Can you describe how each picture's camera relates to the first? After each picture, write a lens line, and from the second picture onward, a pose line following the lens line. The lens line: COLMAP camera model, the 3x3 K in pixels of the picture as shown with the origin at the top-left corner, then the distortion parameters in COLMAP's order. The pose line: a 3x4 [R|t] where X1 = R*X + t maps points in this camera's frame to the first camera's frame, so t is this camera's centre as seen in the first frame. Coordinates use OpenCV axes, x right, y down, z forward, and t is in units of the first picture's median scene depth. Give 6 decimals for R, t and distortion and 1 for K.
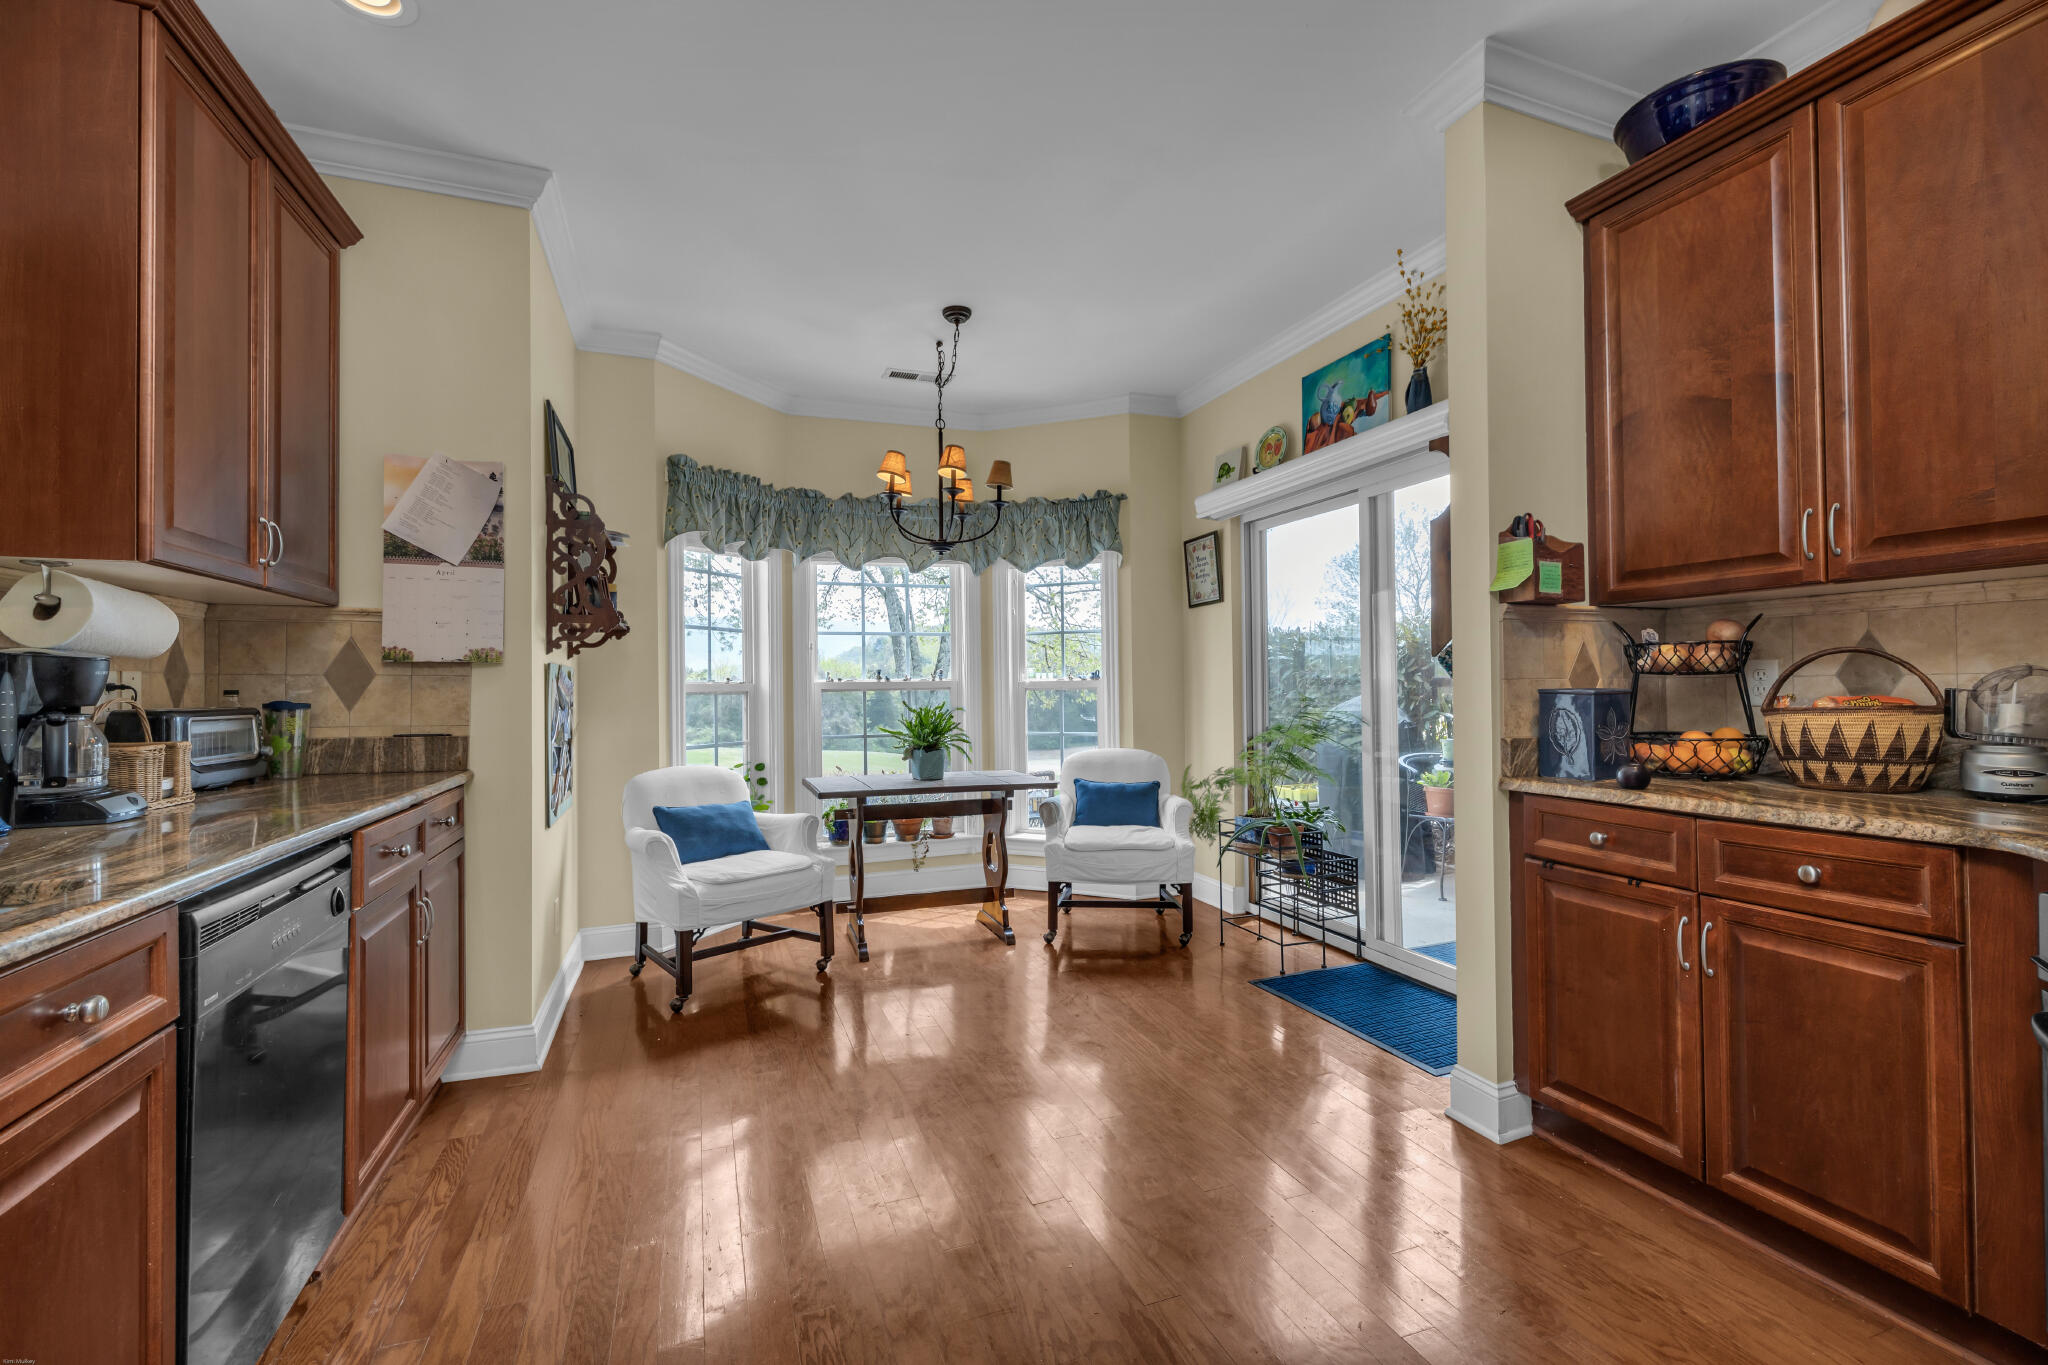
lens RADIAL K [[867.2, 0, 1023.2], [0, 867.2, 675.1], [0, 0, 1]] dist [0.002812, 0.000680]
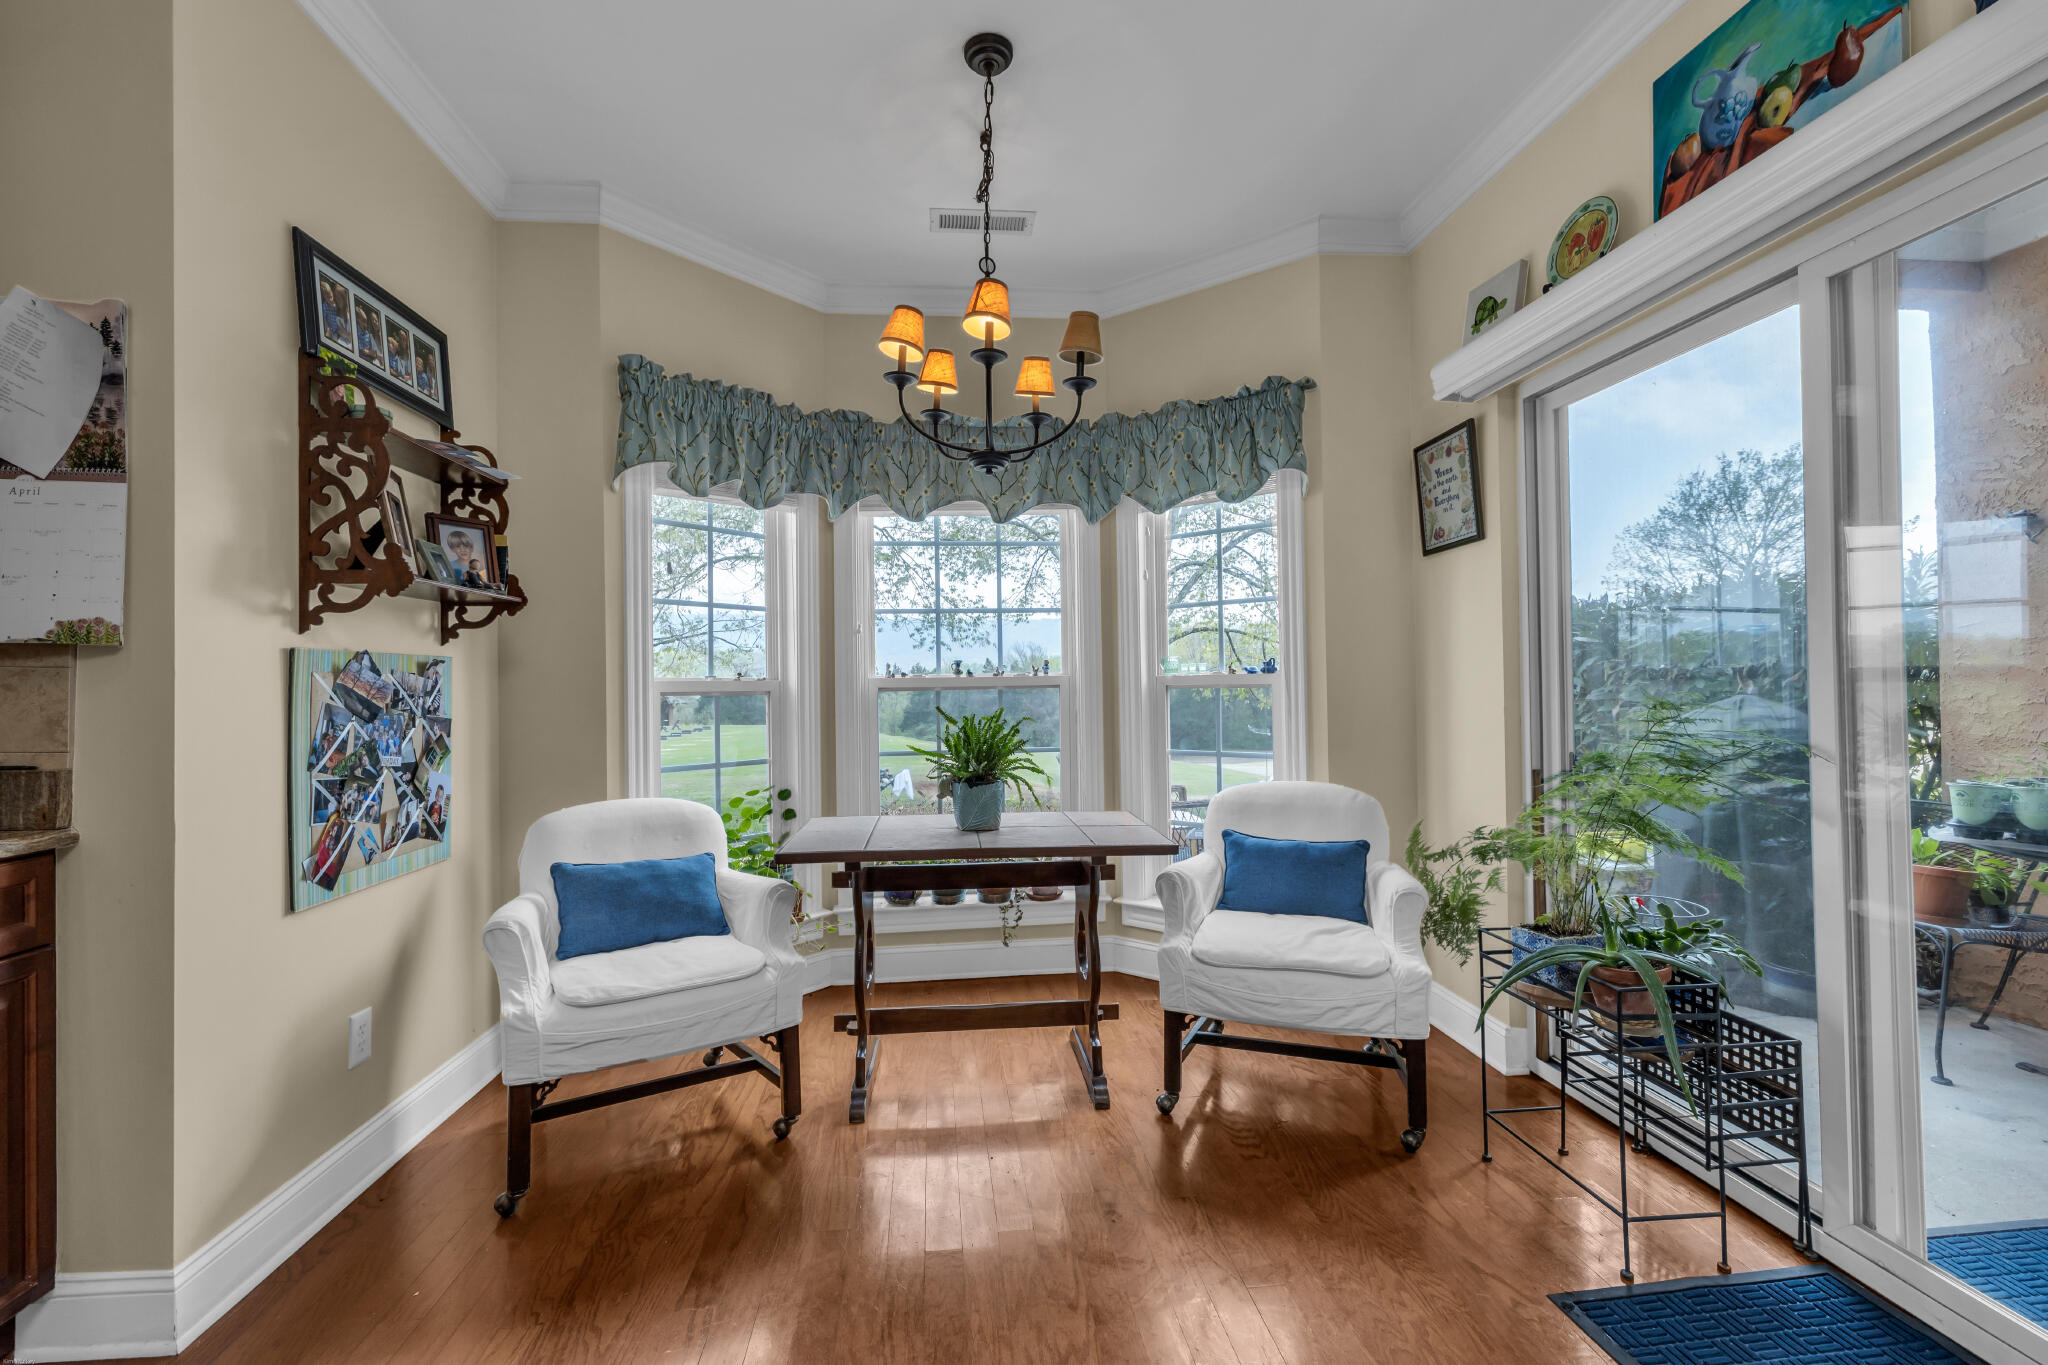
lens RADIAL K [[867.2, 0, 1023.2], [0, 867.2, 675.1], [0, 0, 1]] dist [0.002812, 0.000680]
pose [[0.966708, -0.005700, -0.255820, 0.084146], [0.006467, 0.999977, 0.002159, 0.005675], [0.255802, -0.003742, 0.966722, 0.376859]]
